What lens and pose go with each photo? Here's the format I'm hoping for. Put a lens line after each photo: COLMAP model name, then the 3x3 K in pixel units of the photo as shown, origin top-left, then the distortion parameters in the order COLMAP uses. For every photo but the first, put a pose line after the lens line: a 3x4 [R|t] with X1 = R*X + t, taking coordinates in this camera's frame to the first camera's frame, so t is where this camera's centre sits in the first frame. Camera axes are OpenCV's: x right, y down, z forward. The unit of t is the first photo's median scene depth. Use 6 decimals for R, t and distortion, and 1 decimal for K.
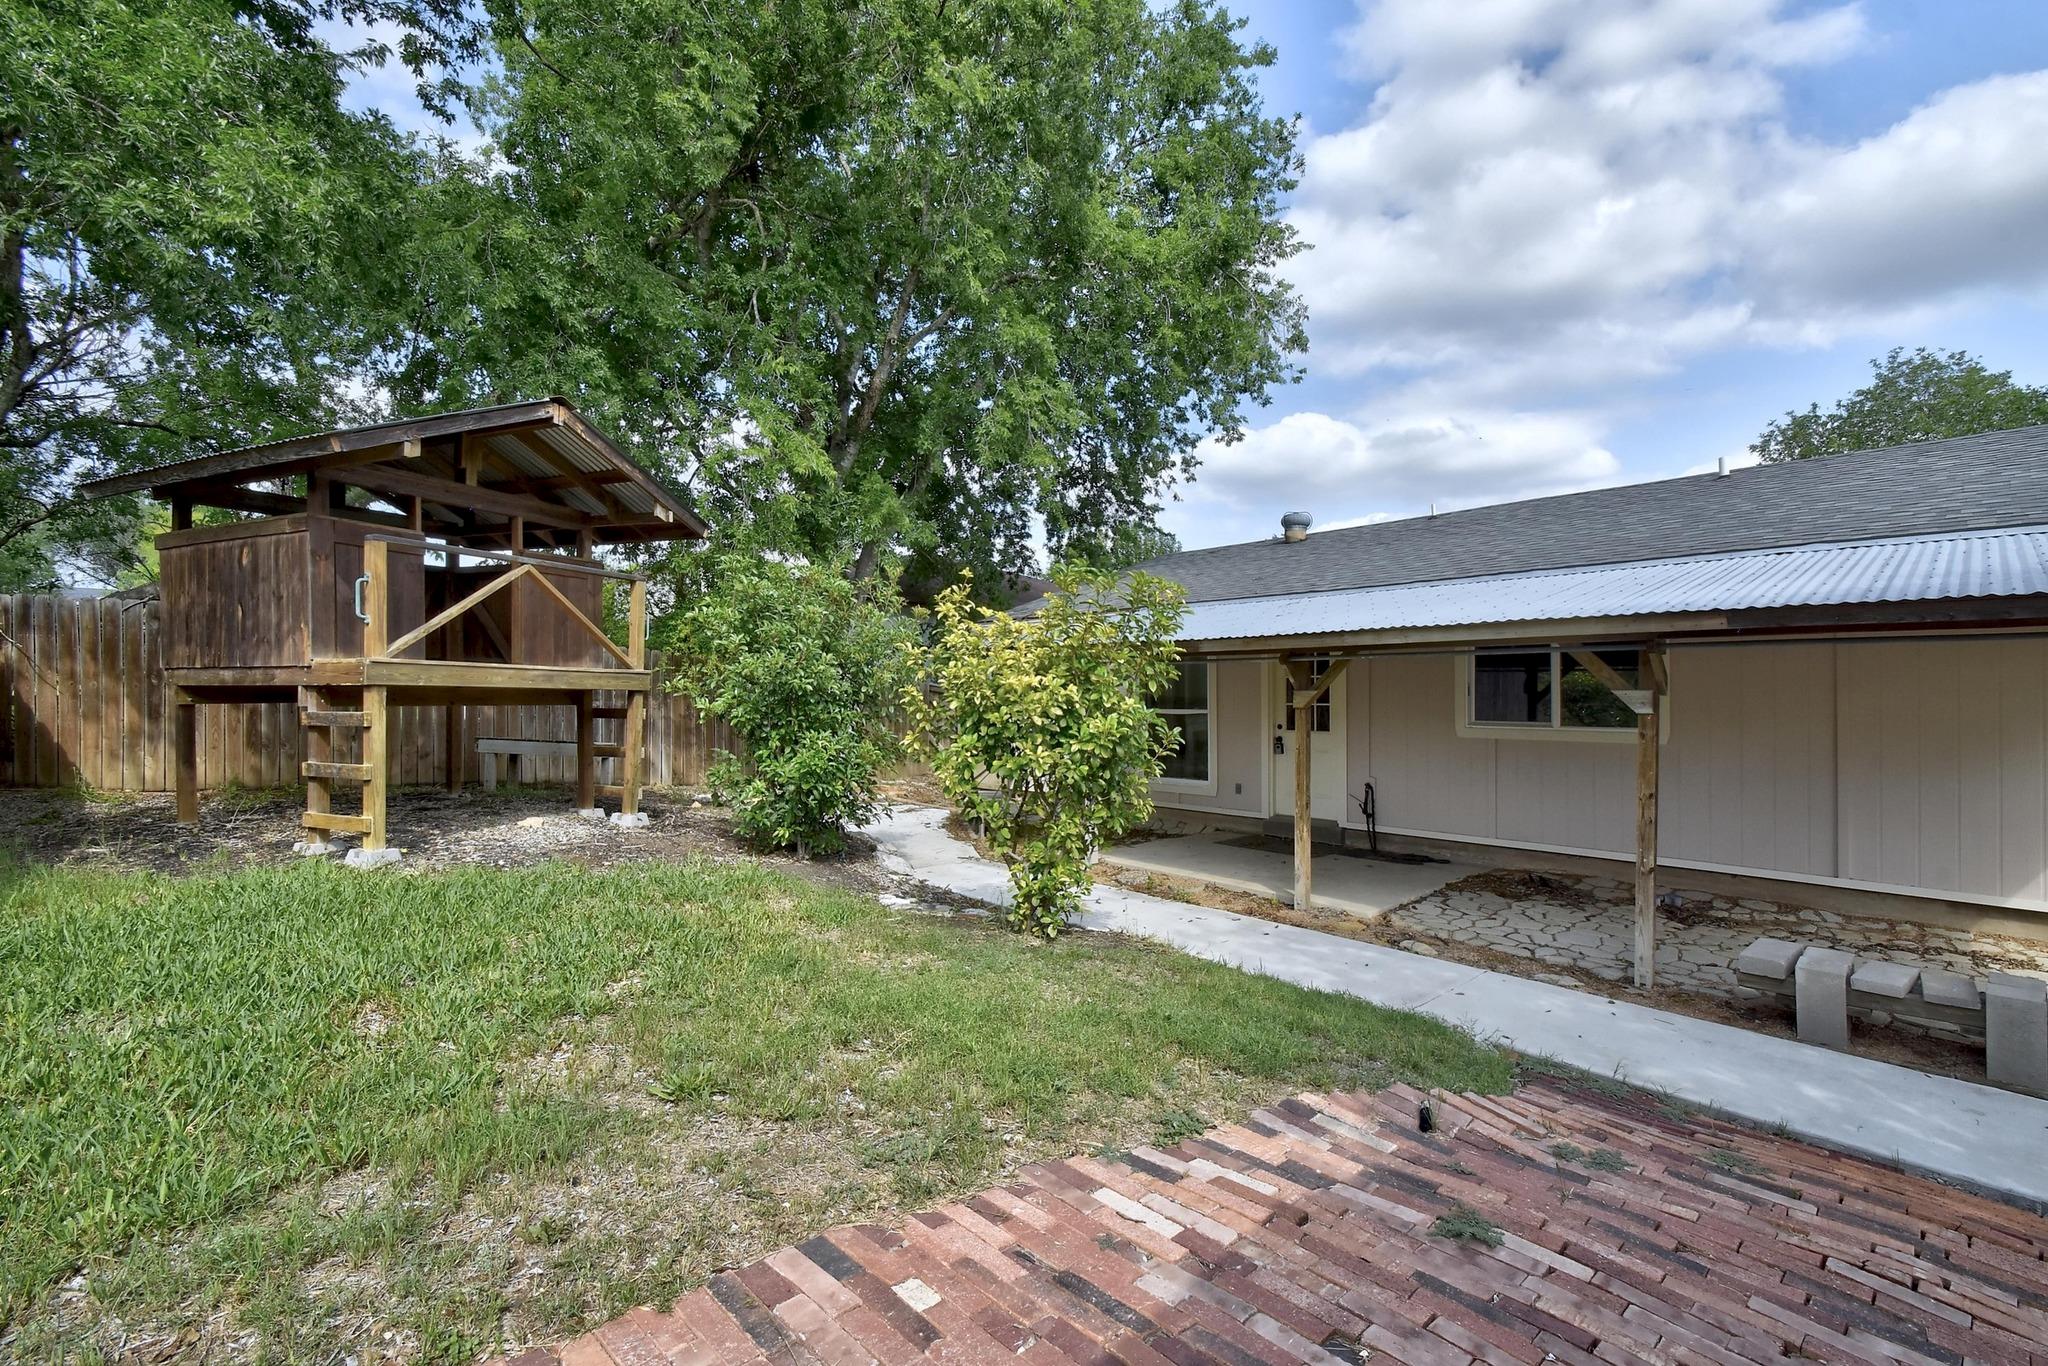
lens RADIAL K [[906.0, 0, 1018.8], [0, 906.0, 685.1], [0, 0, 1]] dist [0.004686, 0.000668]
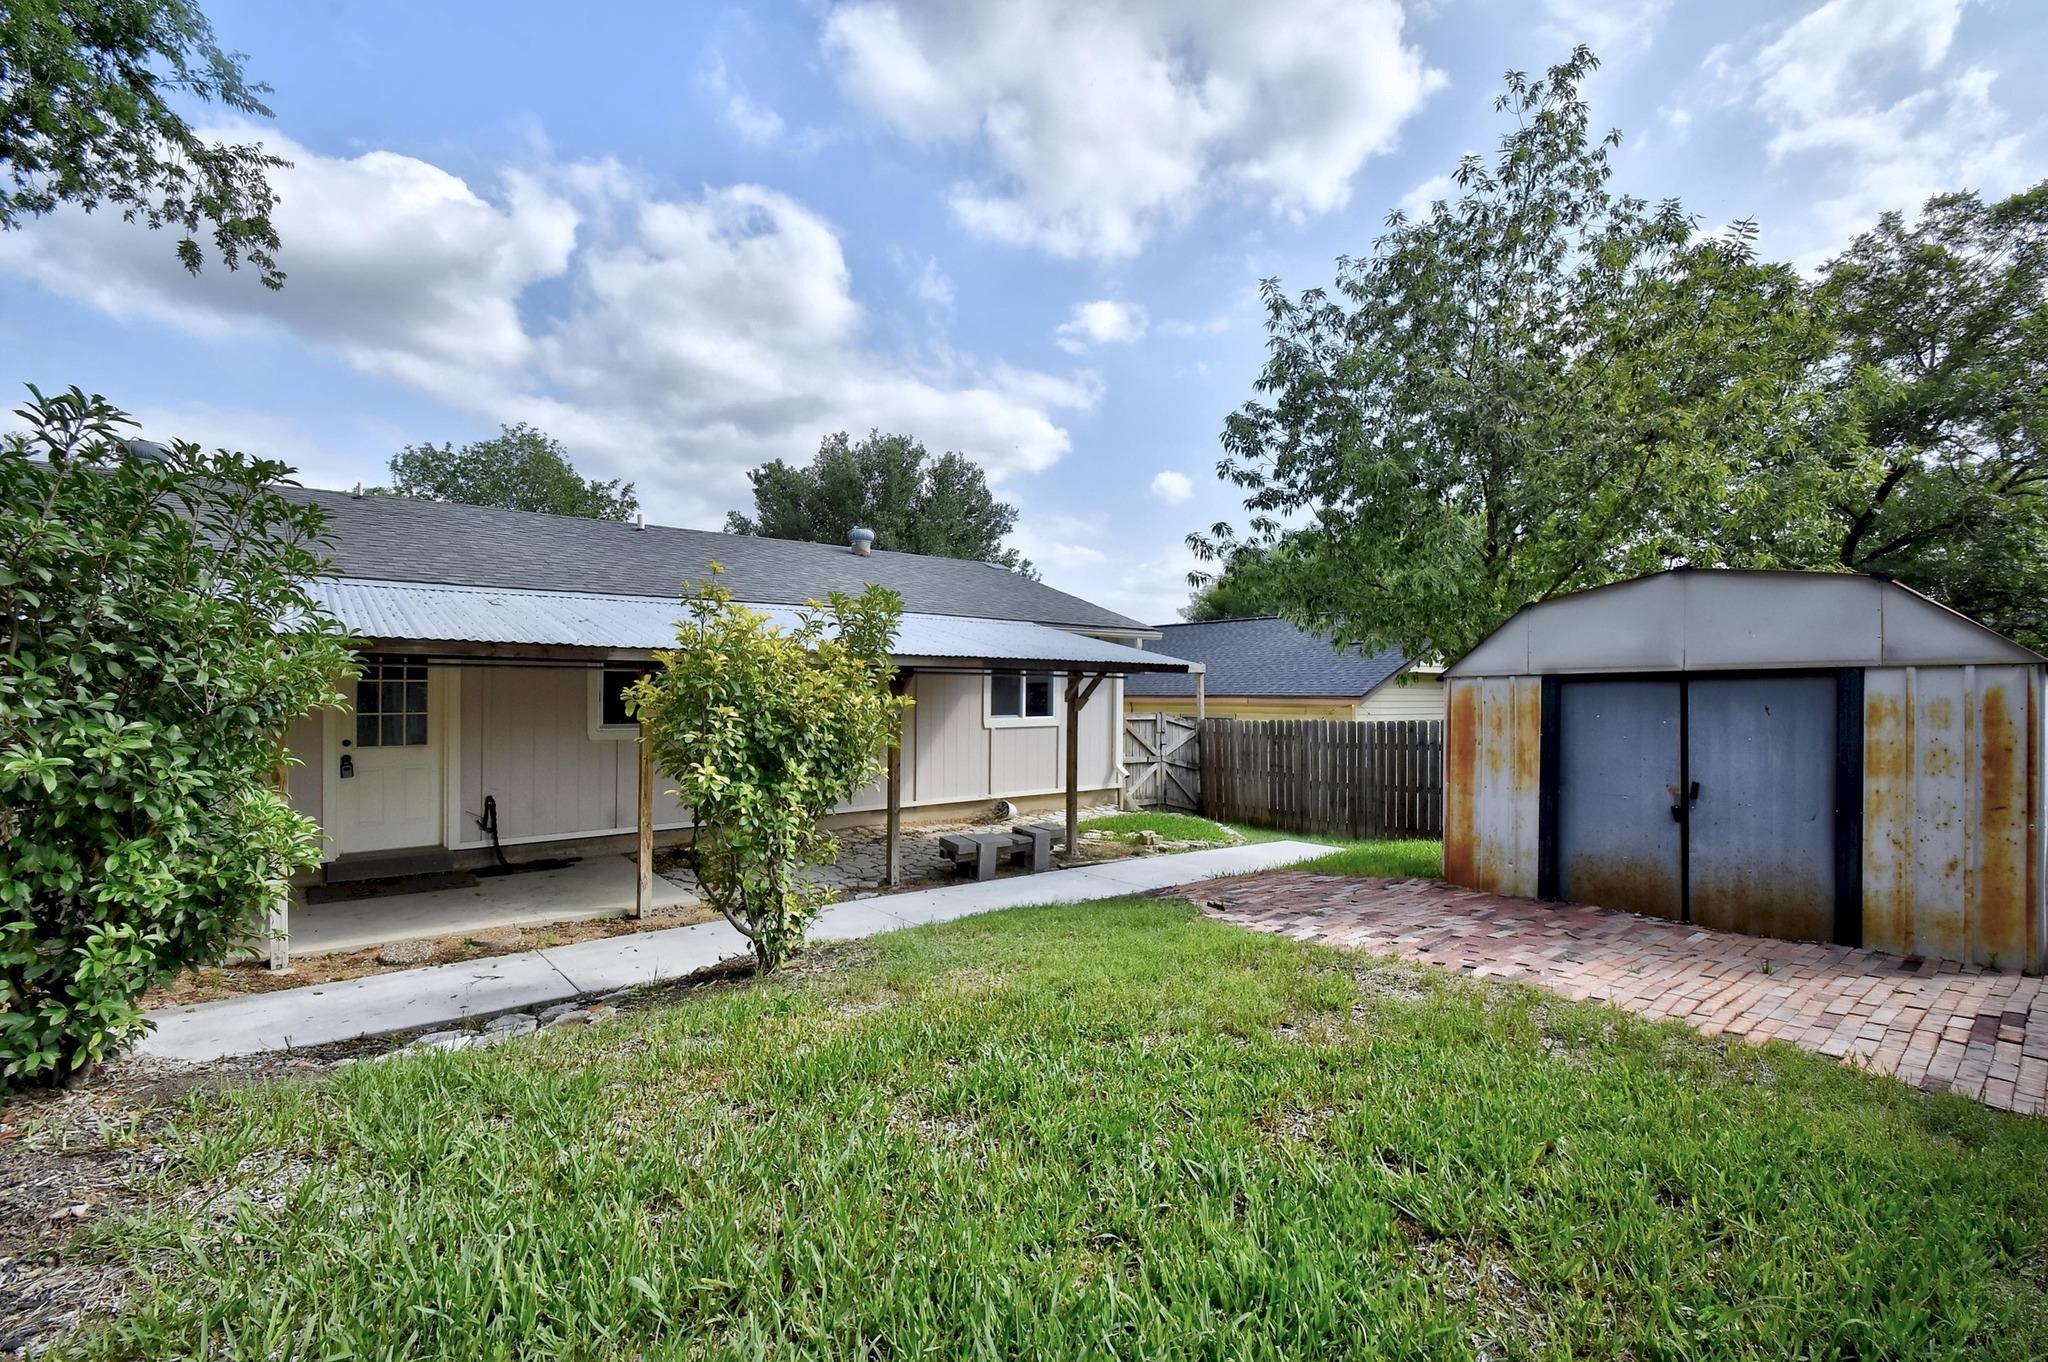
lens RADIAL K [[906.0, 0, 1018.5], [0, 906.0, 683.8], [0, 0, 1]] dist [0.004686, 0.000668]
pose [[0.087956, 0.002569, 0.996121, -0.499690], [-0.006388, 0.999978, -0.002015, -0.008727], [-0.996104, -0.006186, 0.087971, 0.380038]]
